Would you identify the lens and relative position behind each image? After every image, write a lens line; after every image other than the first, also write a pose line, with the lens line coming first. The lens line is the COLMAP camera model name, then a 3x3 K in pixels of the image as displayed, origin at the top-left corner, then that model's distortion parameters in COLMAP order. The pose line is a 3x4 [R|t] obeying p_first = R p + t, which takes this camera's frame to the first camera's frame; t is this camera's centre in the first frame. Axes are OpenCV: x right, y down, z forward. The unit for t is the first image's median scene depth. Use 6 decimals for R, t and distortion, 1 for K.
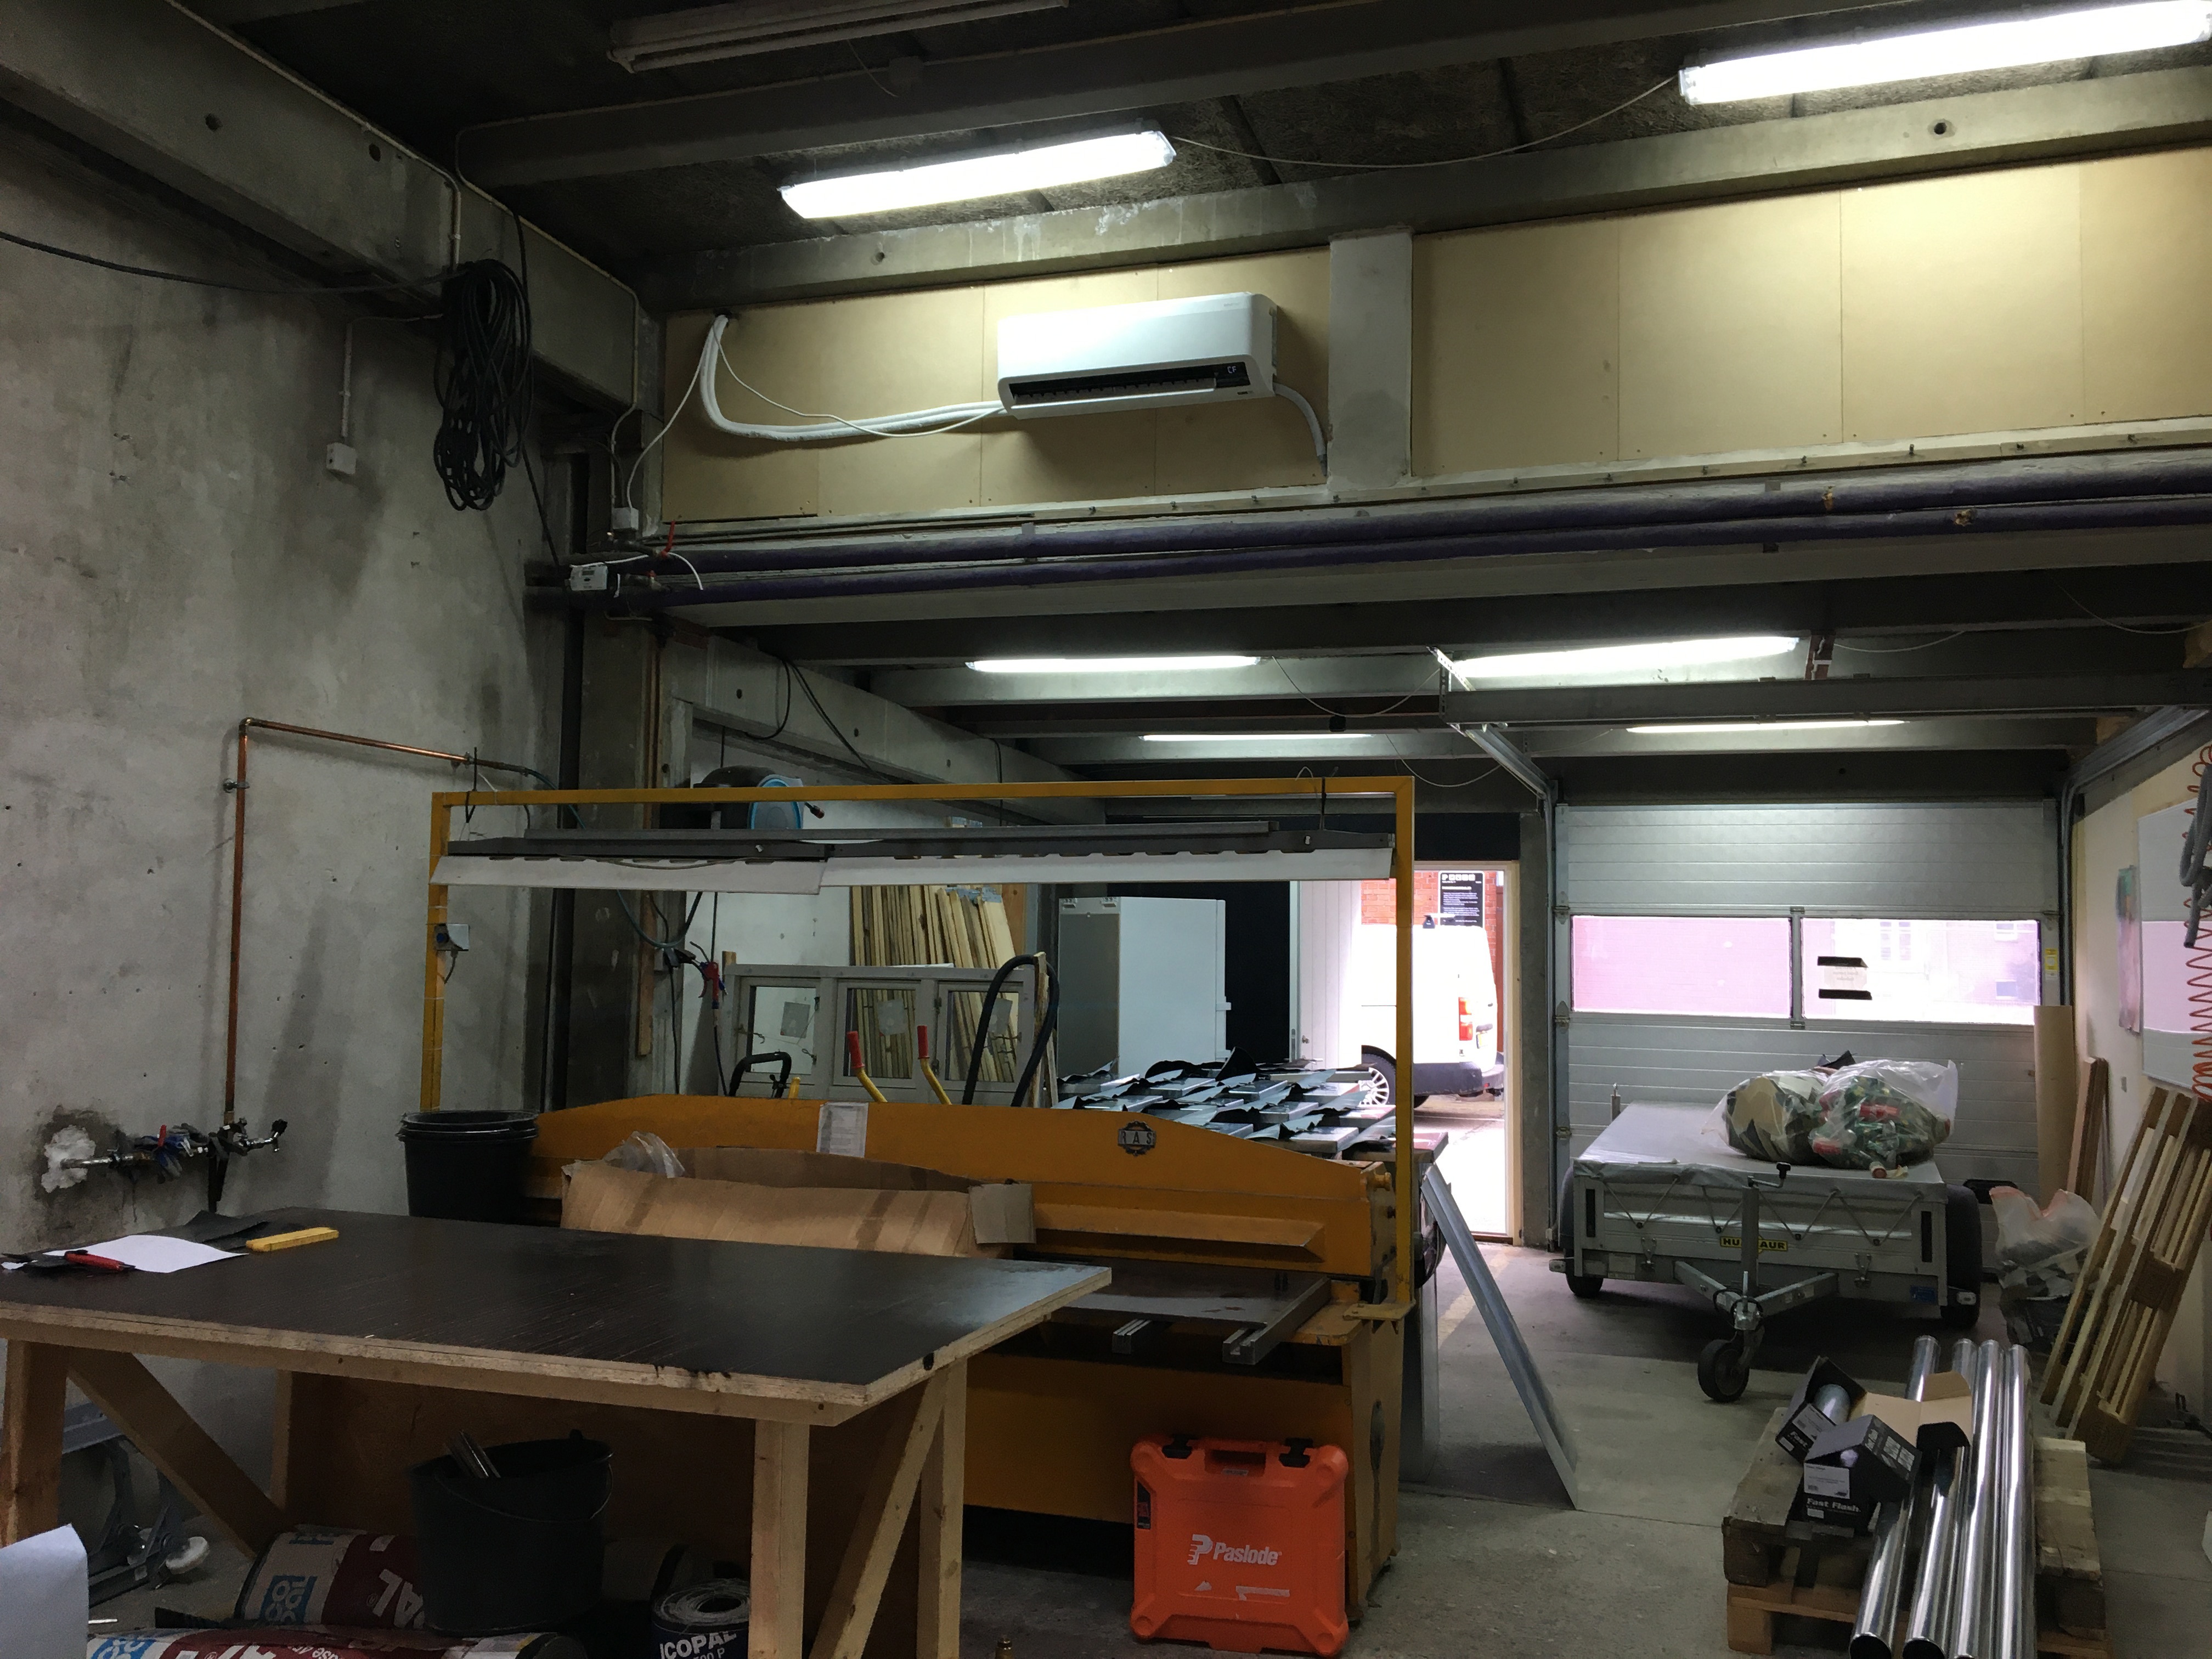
lens RADIAL K [[1852.8, 0, 1106.0], [0, 1852.8, 829.5], [0, 0, 1]] dist [0.105161, -0.148016]
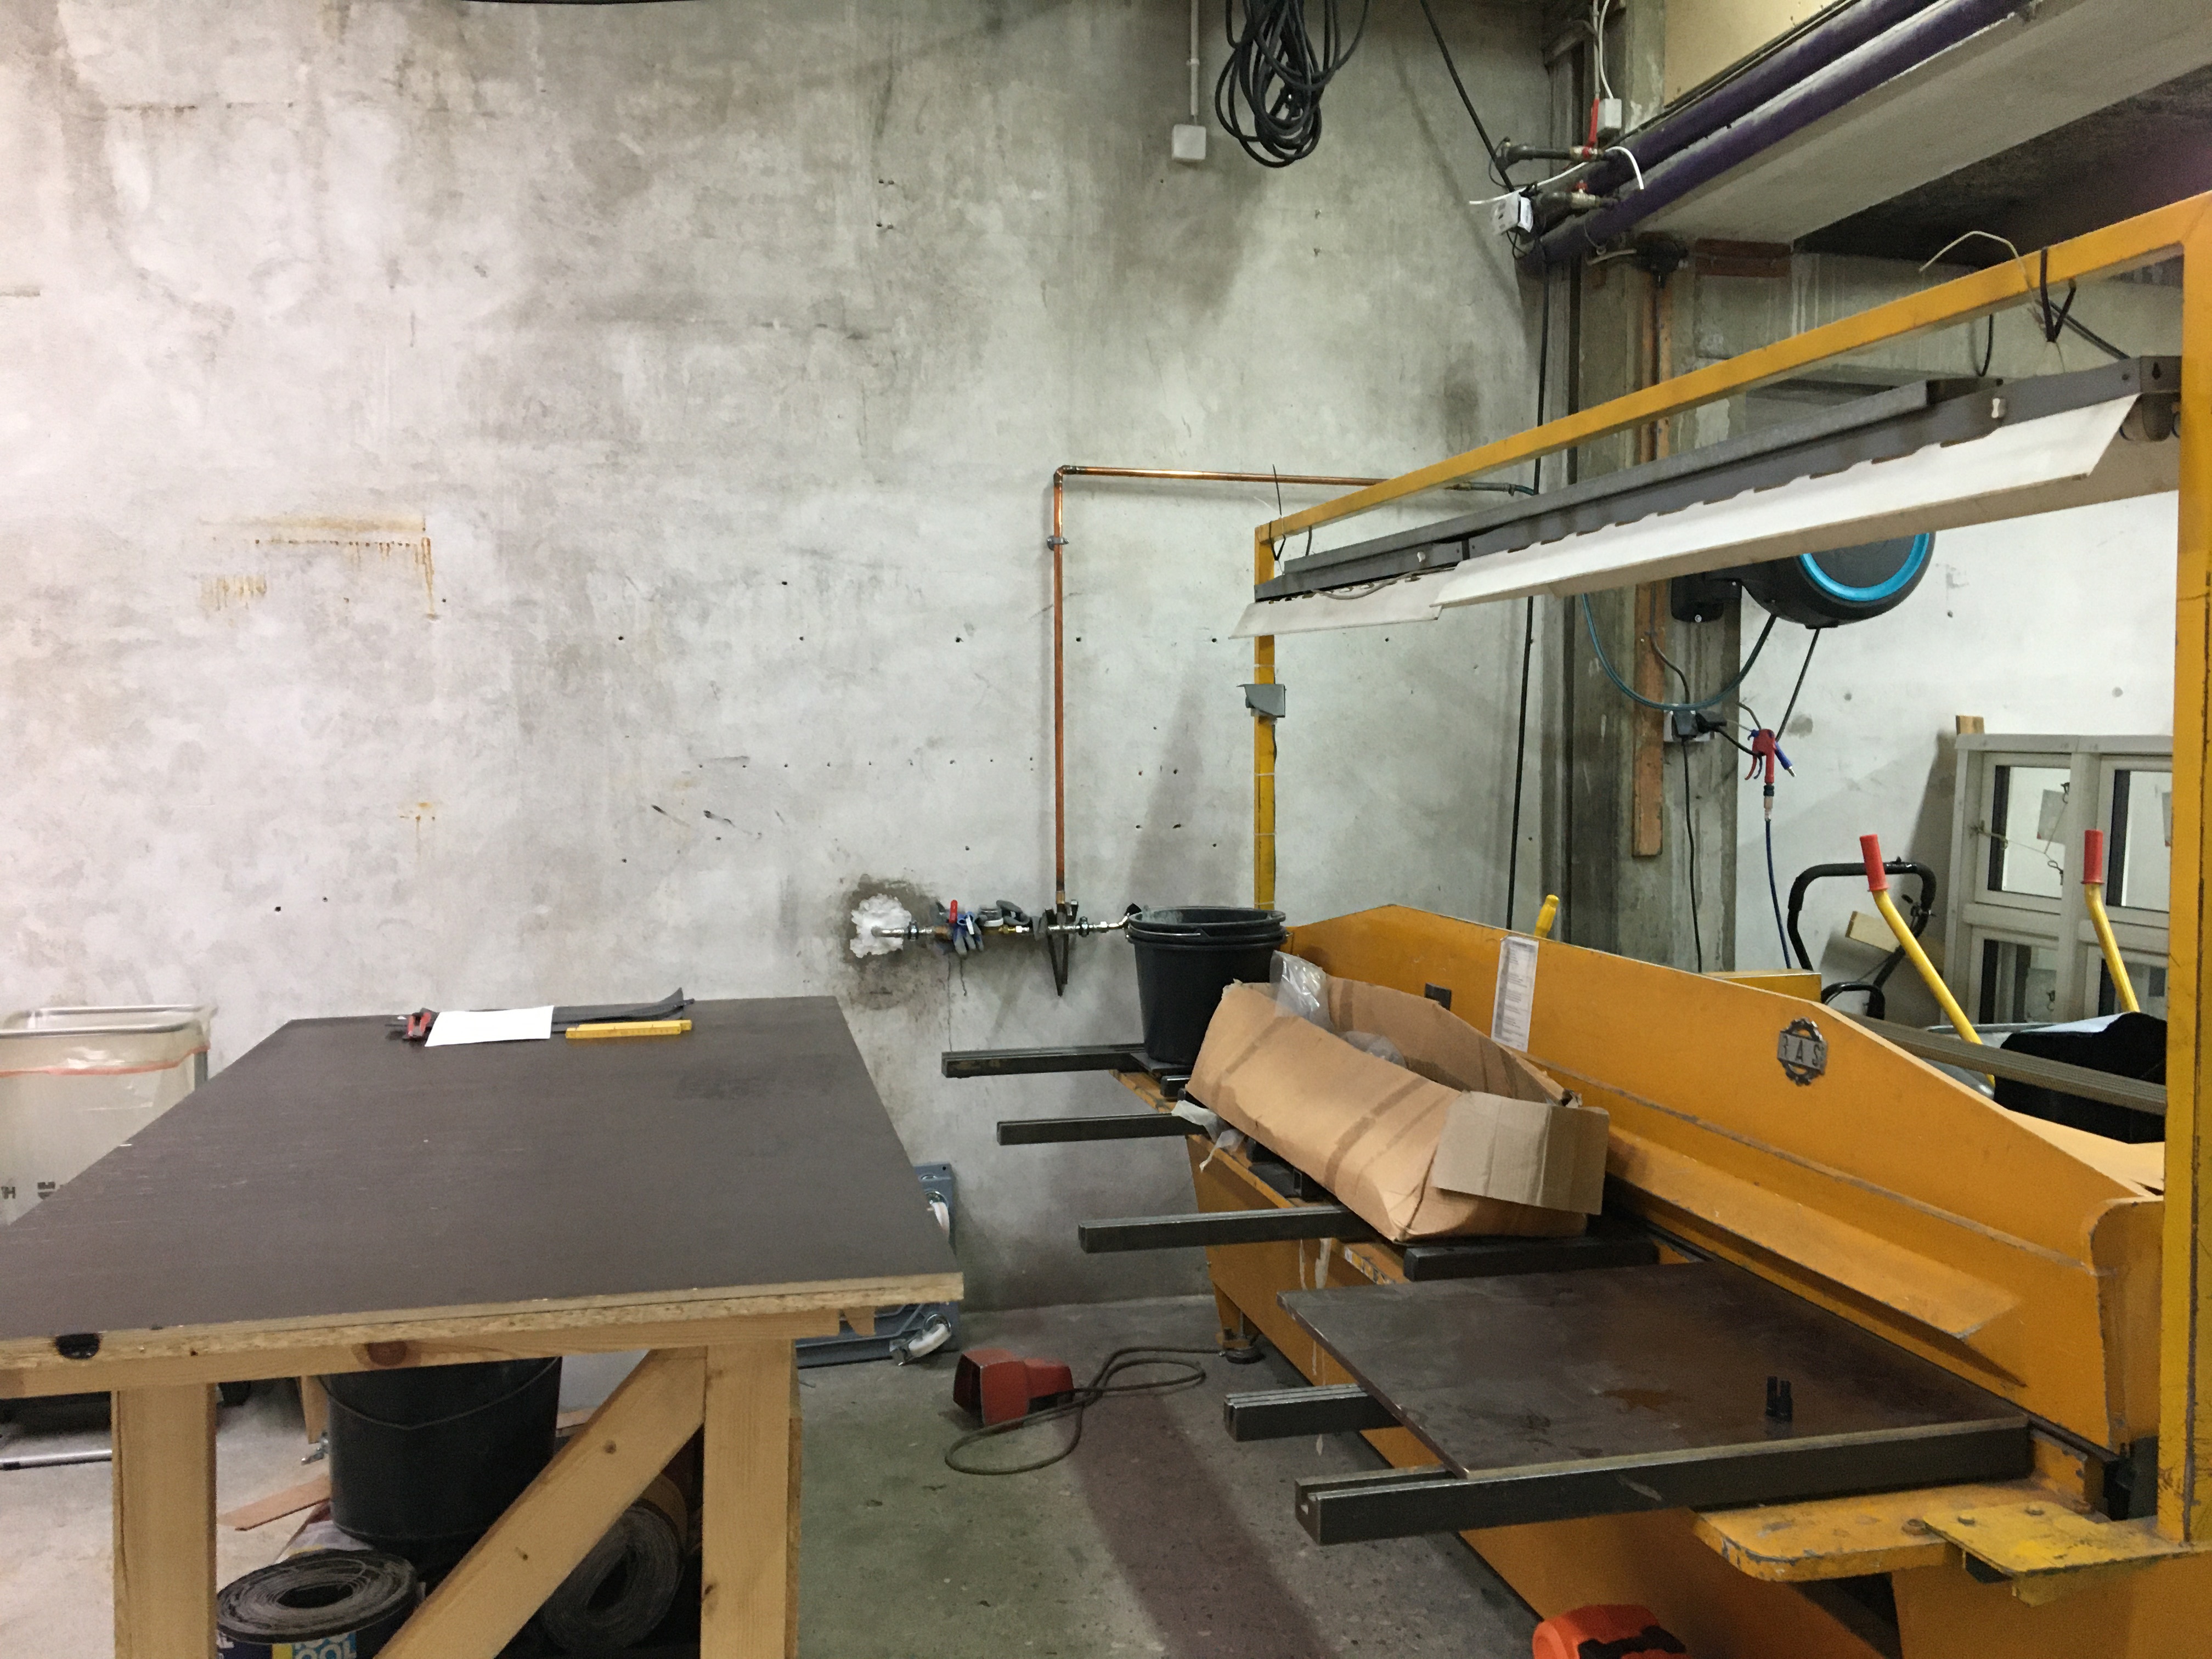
lens RADIAL K [[1852.8, 0, 1106.0], [0, 1852.8, 829.5], [0, 0, 1]] dist [0.105161, -0.148016]
pose [[0.528588, 0.030457, -0.848332, 0.341658], [0.065374, 0.994928, 0.076454, 0.050854], [0.846357, -0.095871, 0.523916, 0.551567]]
